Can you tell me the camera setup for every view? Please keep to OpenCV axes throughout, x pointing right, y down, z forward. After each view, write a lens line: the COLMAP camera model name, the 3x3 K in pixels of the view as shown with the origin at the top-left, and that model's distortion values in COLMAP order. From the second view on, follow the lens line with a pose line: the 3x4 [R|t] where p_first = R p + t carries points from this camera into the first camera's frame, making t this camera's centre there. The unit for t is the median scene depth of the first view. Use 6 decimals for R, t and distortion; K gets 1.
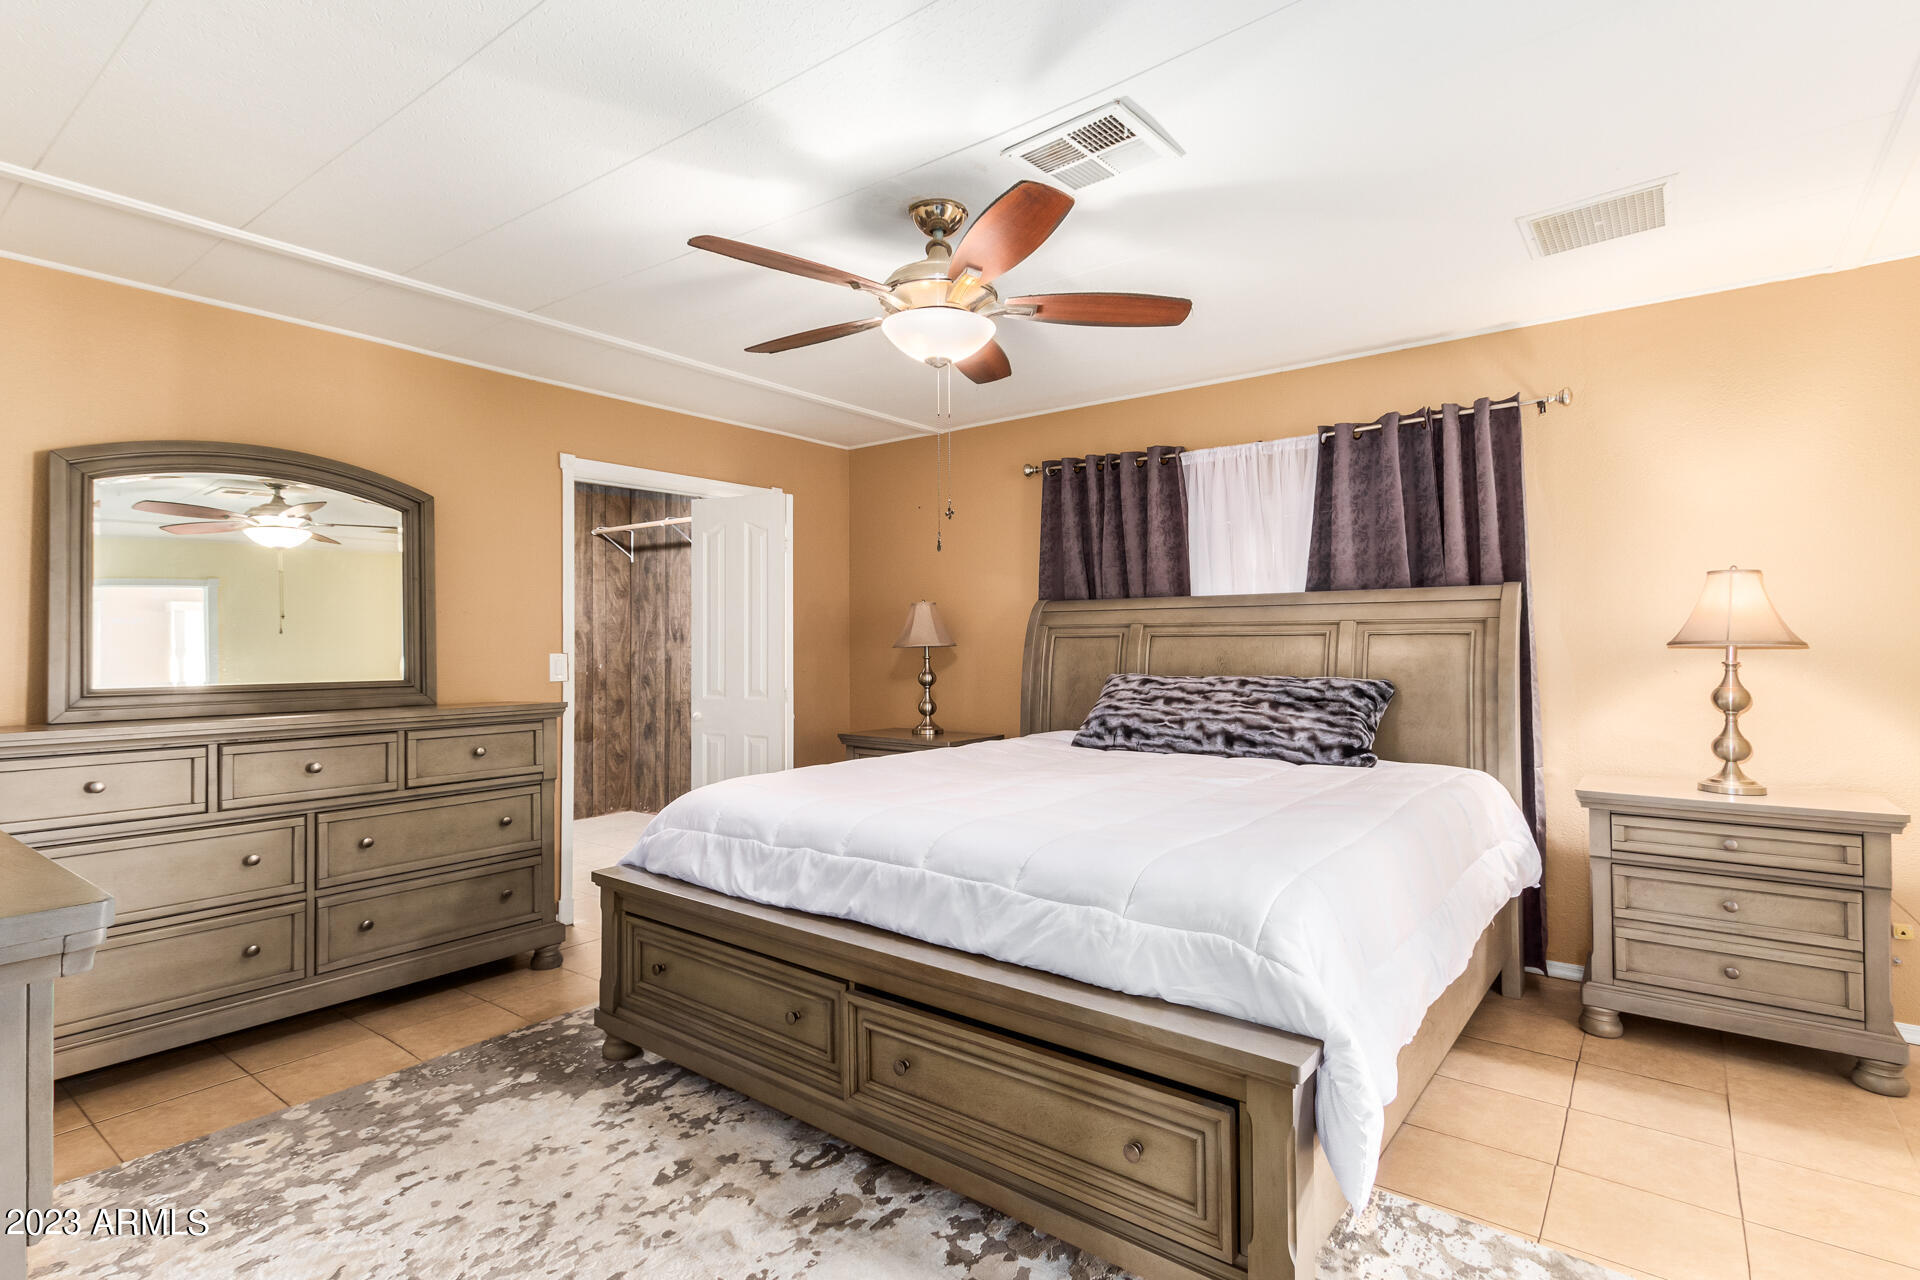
lens RADIAL K [[901.9, 0, 959.9], [0, 901.9, 632.9], [0, 0, 1]] dist [0.002420, 0.000154]
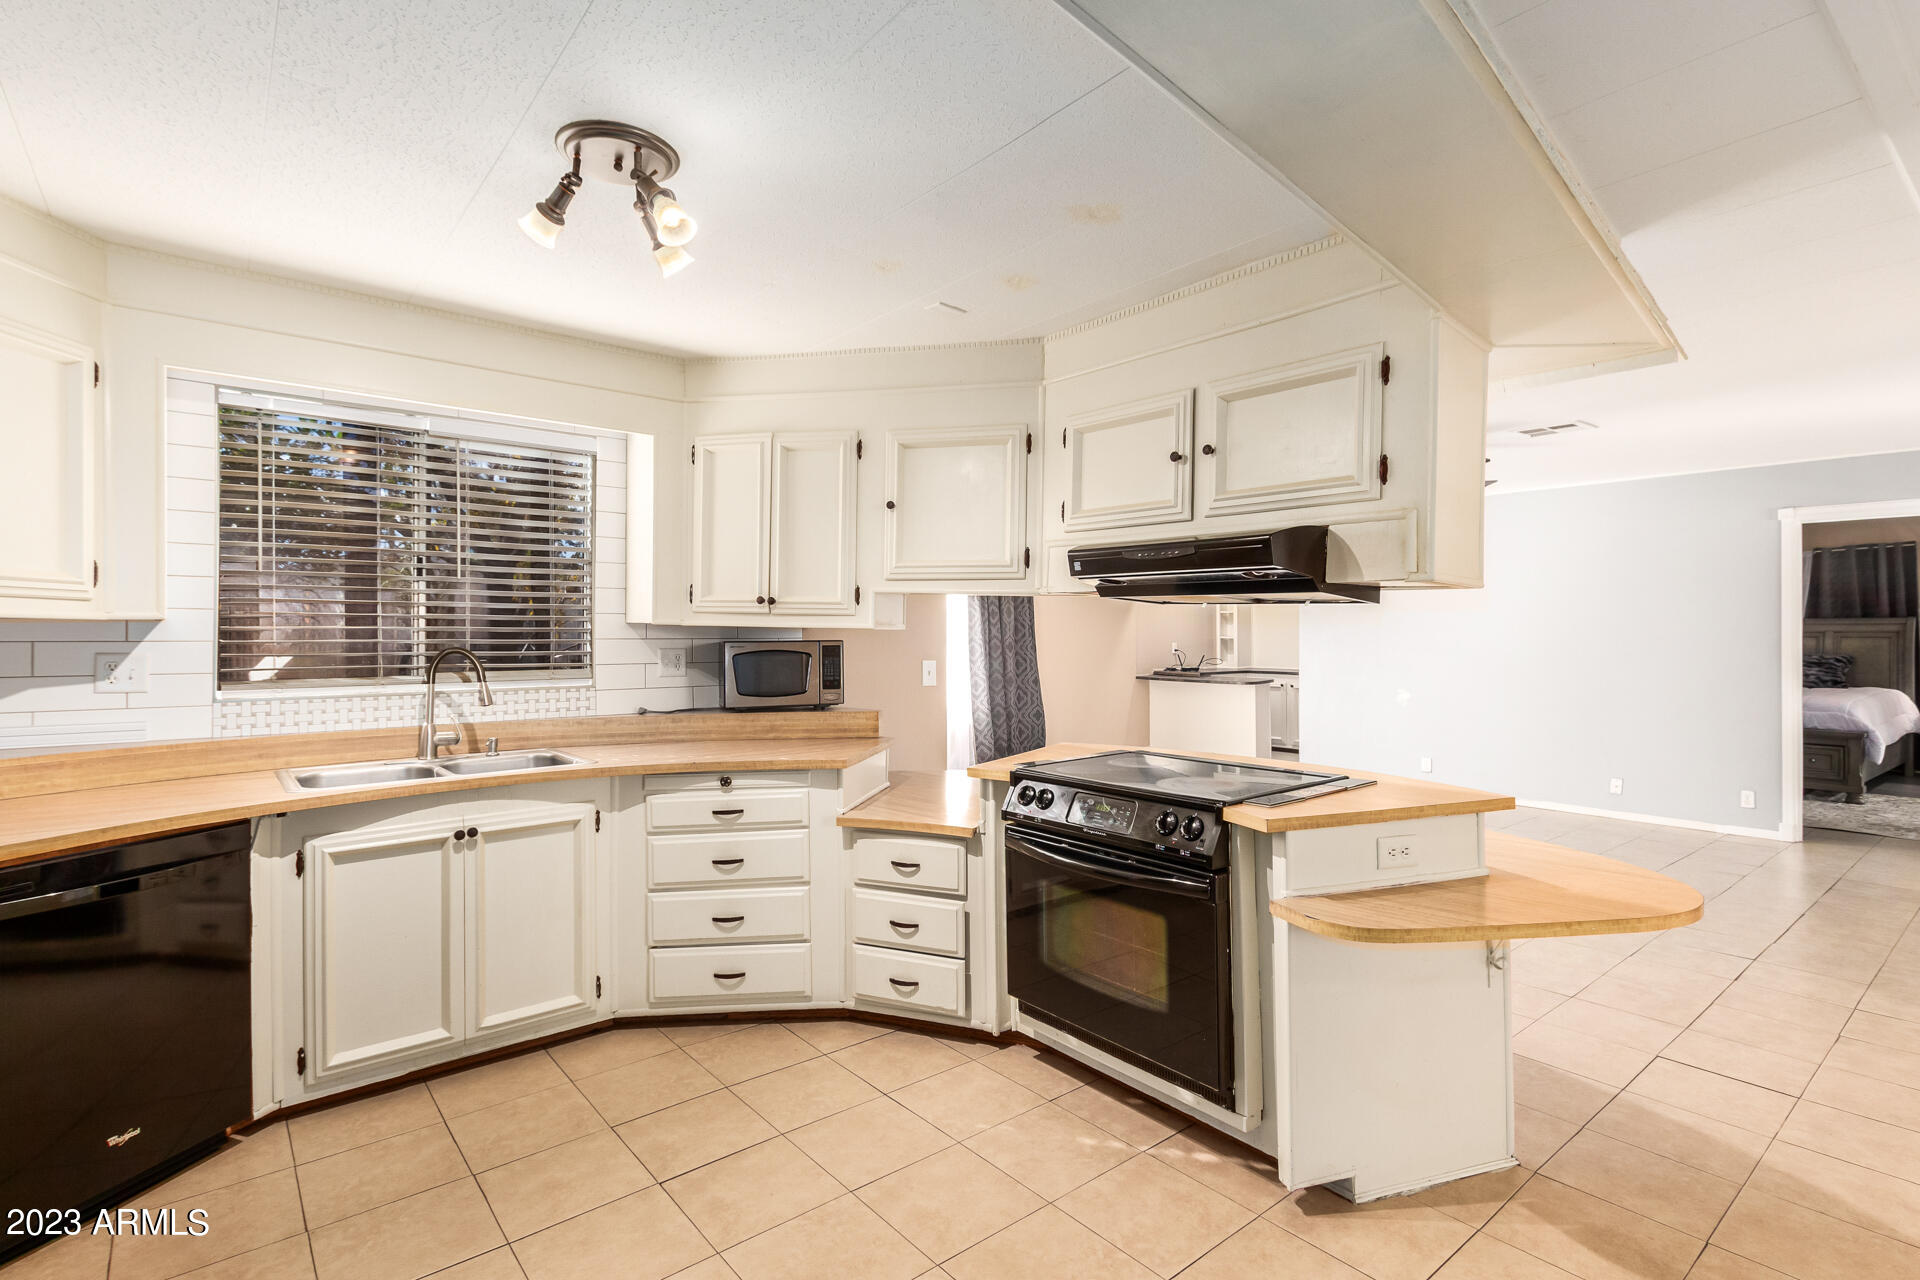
lens RADIAL K [[932.9, 0, 960.1], [0, 932.9, 632.5], [0, 0, 1]] dist [-0.000454, -0.001008]
pose [[0.973823, -0.002150, -0.227299, -1.283658], [0.006658, 0.999796, 0.019067, -0.073432], [0.227212, -0.020082, 0.973638, -1.981227]]
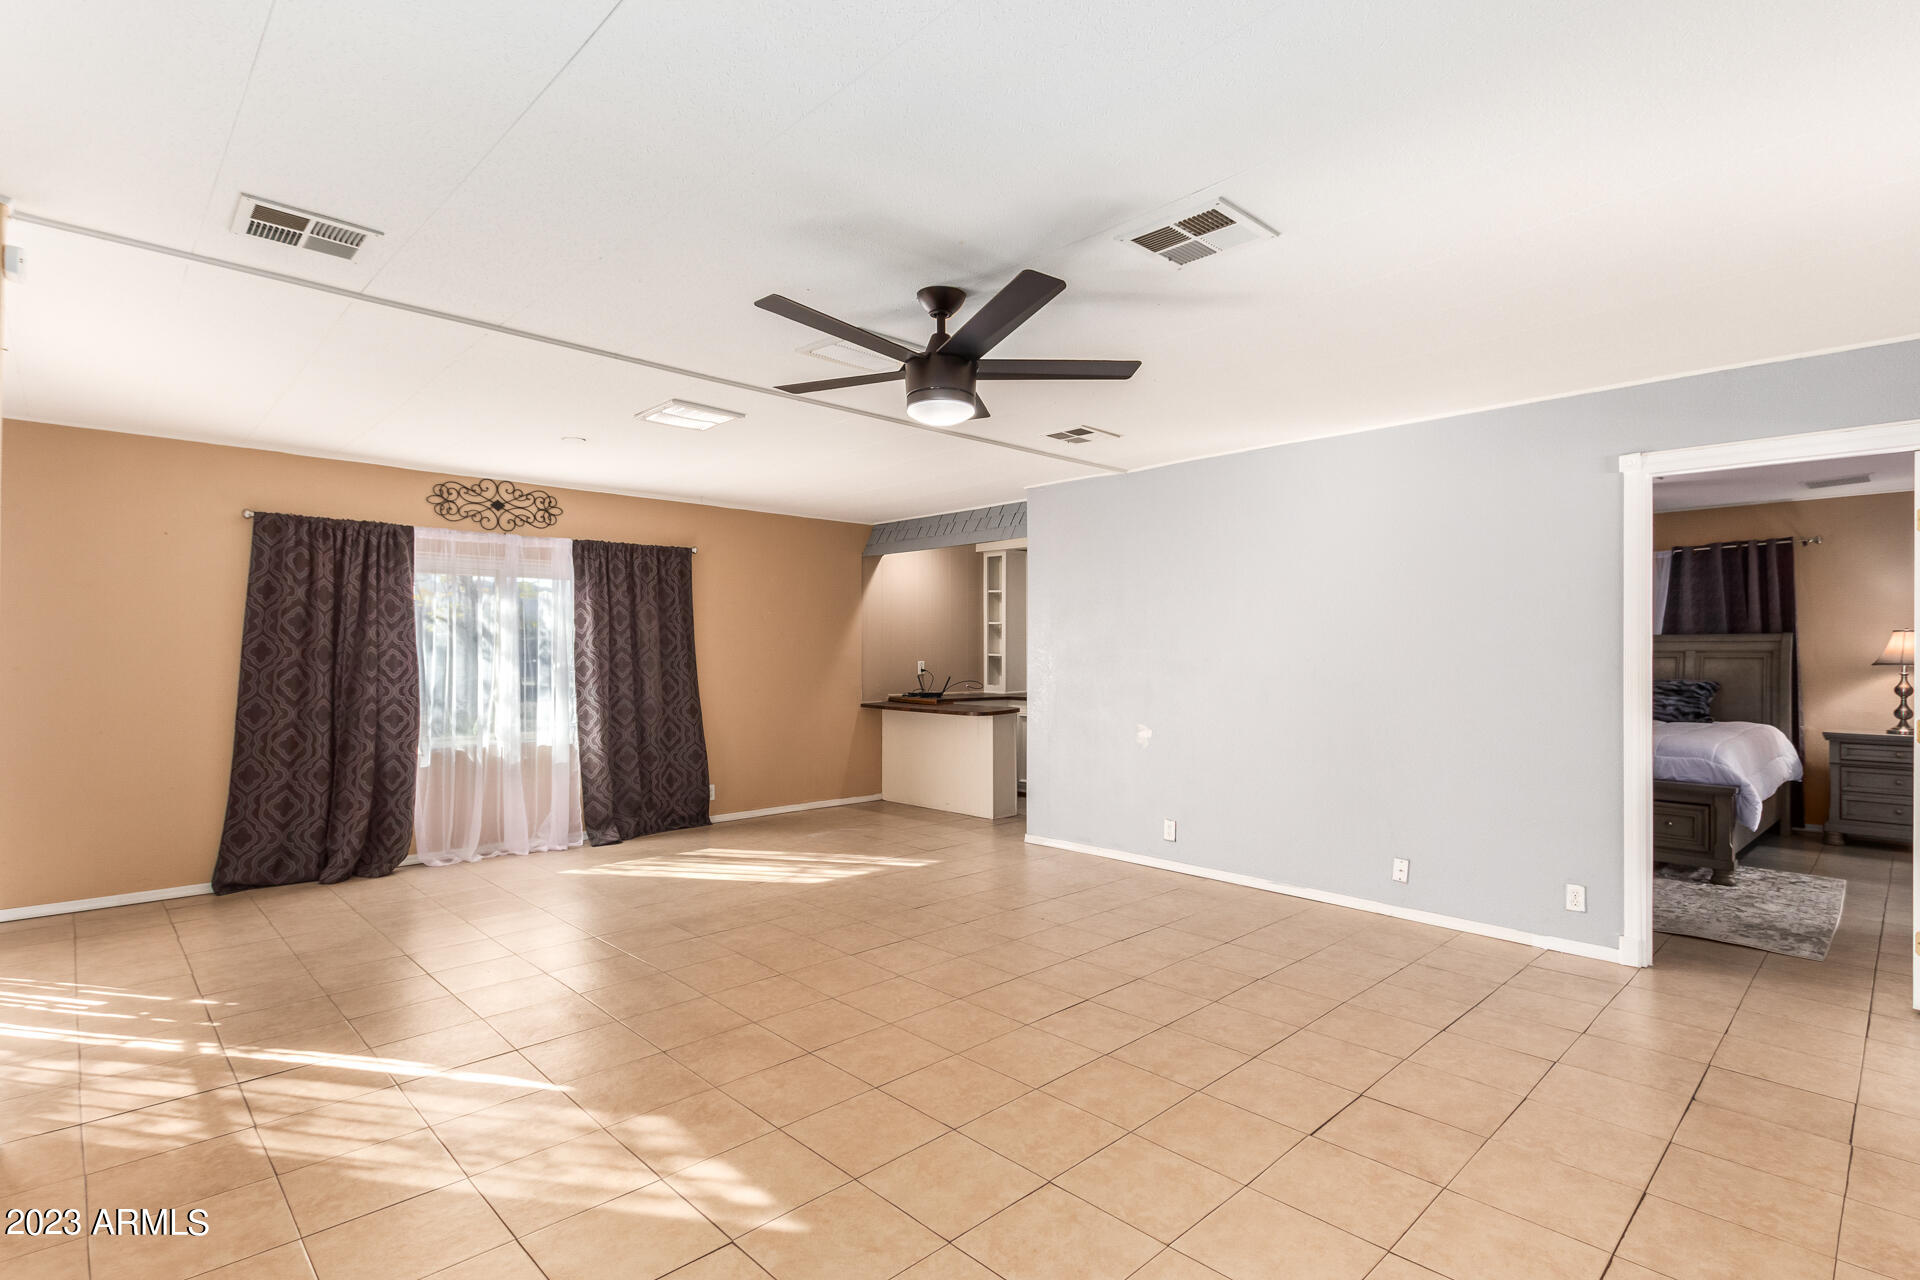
lens RADIAL K [[917.6, 0, 982.1], [0, 917.6, 650.6], [0, 0, 1]] dist [0.002237, -0.000098]
pose [[0.990875, 0.004338, -0.134717, -0.812031], [-0.002685, 0.999919, 0.012452, -0.033621], [0.134760, -0.011976, 0.990806, -1.158268]]
